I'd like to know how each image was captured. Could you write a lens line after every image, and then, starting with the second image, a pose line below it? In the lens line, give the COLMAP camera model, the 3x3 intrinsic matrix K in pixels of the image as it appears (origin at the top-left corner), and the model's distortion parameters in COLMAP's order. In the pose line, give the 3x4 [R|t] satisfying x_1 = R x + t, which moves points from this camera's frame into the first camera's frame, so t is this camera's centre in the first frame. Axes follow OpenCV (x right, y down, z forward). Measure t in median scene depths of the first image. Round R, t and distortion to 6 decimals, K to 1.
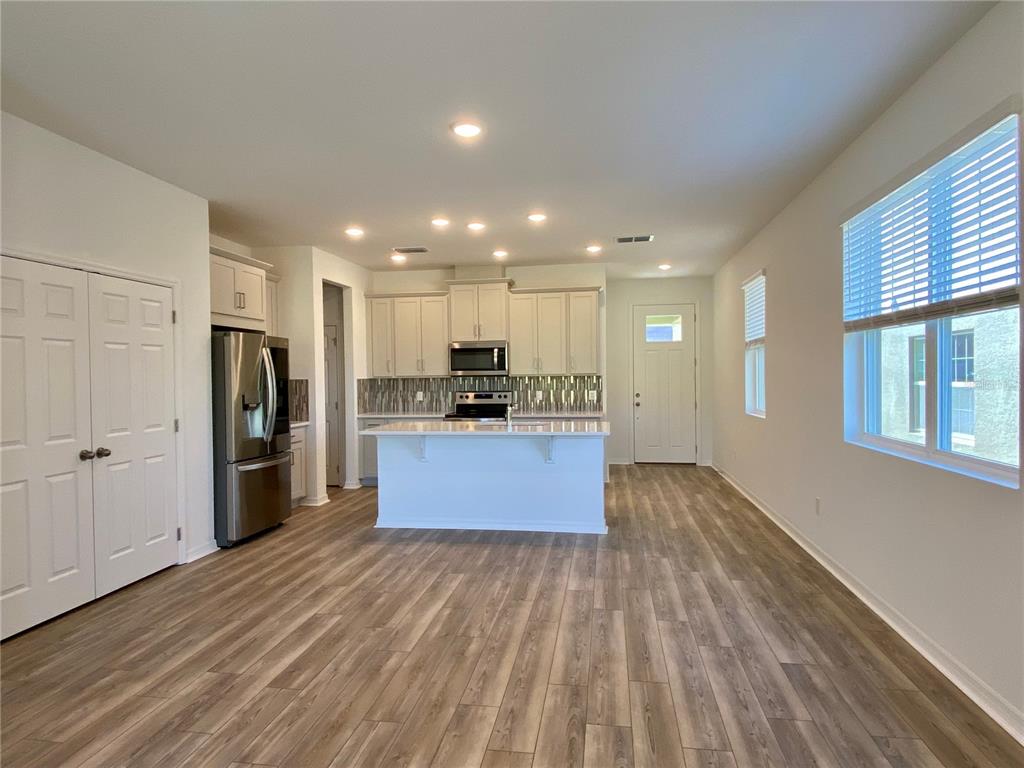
lens RADIAL K [[593.2, 0, 512.8], [0, 593.2, 381.3], [0, 0, 1]] dist [-0.006502, -0.005056]
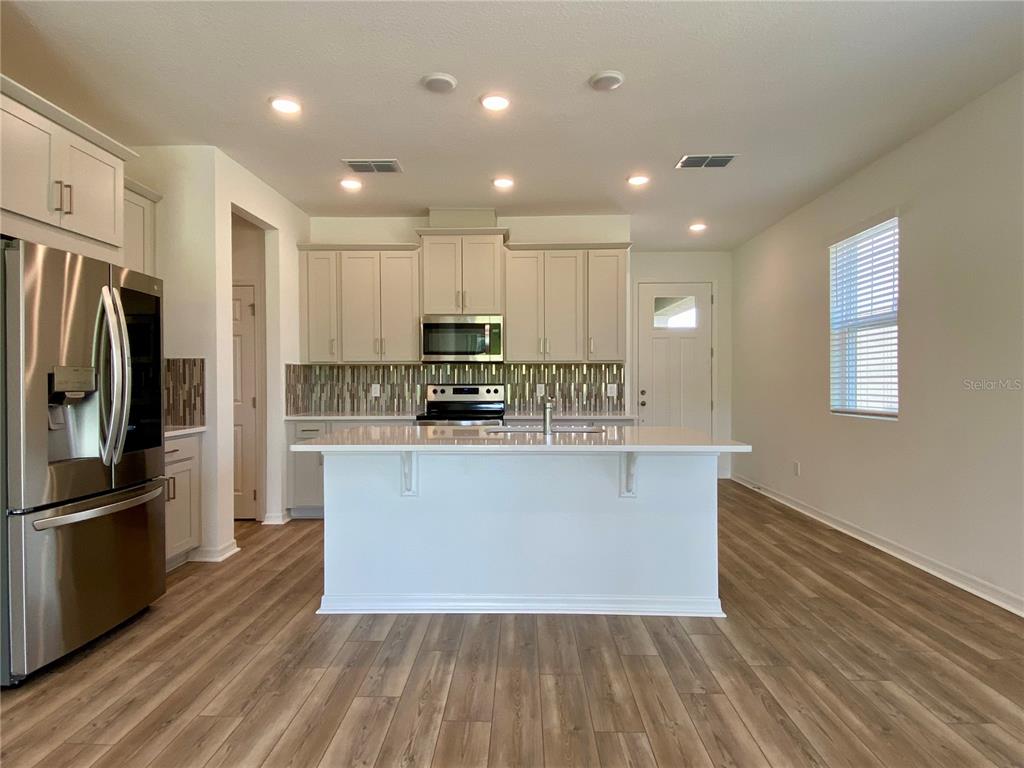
lens RADIAL K [[569.6, 0, 511.6], [0, 569.6, 381.4], [0, 0, 1]] dist [-0.013331, -0.007419]
pose [[0.991692, 0.008867, 0.128328, -0.127905], [-0.008000, 0.999942, -0.007273, 0.027987], [-0.128385, 0.006186, 0.991705, 0.462610]]
